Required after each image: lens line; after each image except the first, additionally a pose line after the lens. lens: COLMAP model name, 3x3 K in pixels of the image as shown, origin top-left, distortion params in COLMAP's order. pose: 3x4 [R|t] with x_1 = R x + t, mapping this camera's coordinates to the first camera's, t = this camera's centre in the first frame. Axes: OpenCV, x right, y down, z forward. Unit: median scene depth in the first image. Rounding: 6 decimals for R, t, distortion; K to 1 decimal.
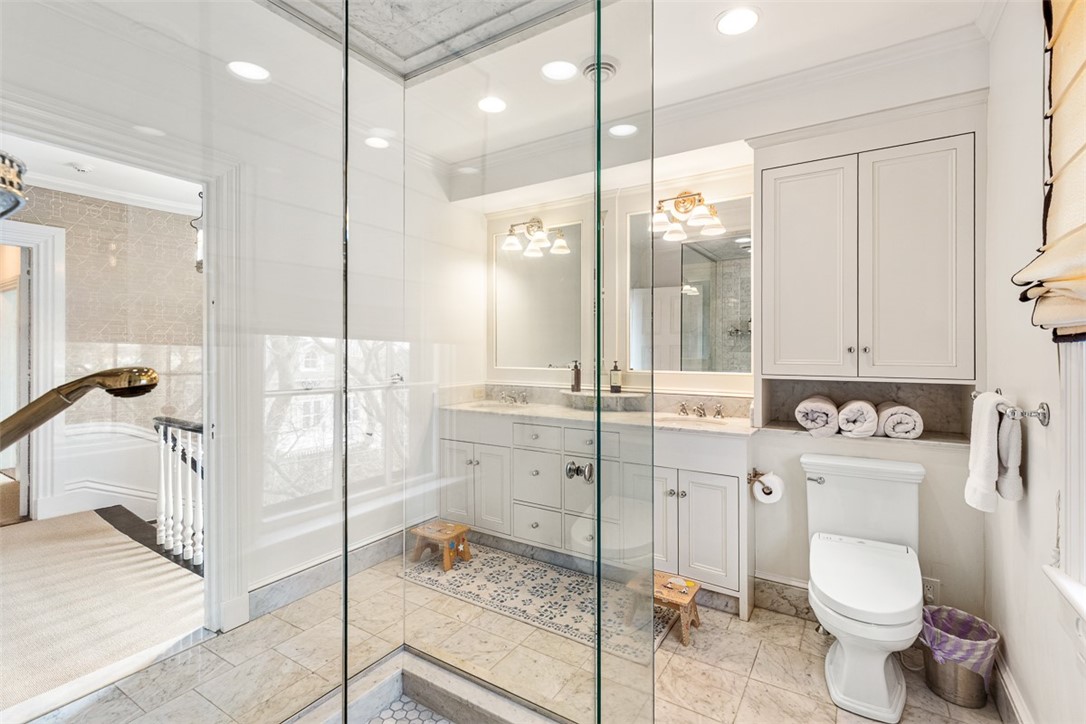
lens RADIAL K [[494.7, 0, 545.1], [0, 494.7, 357.9], [0, 0, 1]] dist [0.000164, -0.001254]
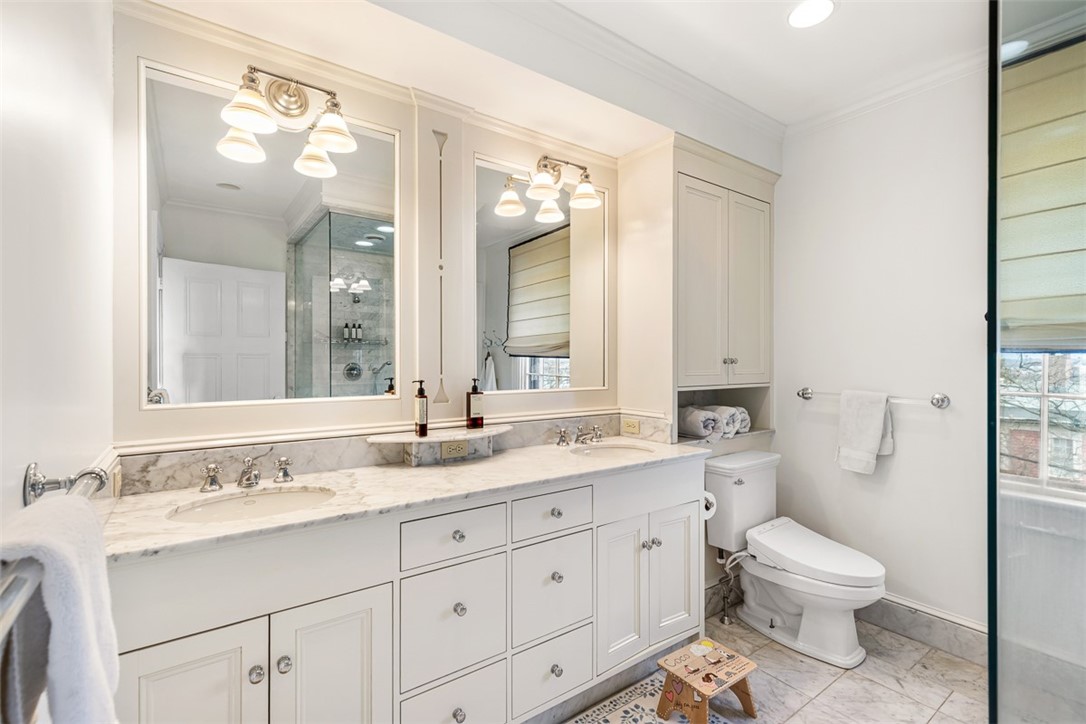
lens RADIAL K [[490.0, 0, 539.3], [0, 490.0, 365.6], [0, 0, 1]] dist [0.002374, -0.001294]
pose [[0.370482, -0.006994, 0.928813, -0.444335], [0.013383, 0.999908, 0.002191, -0.011161], [-0.928743, 0.011618, 0.370542, 0.744384]]
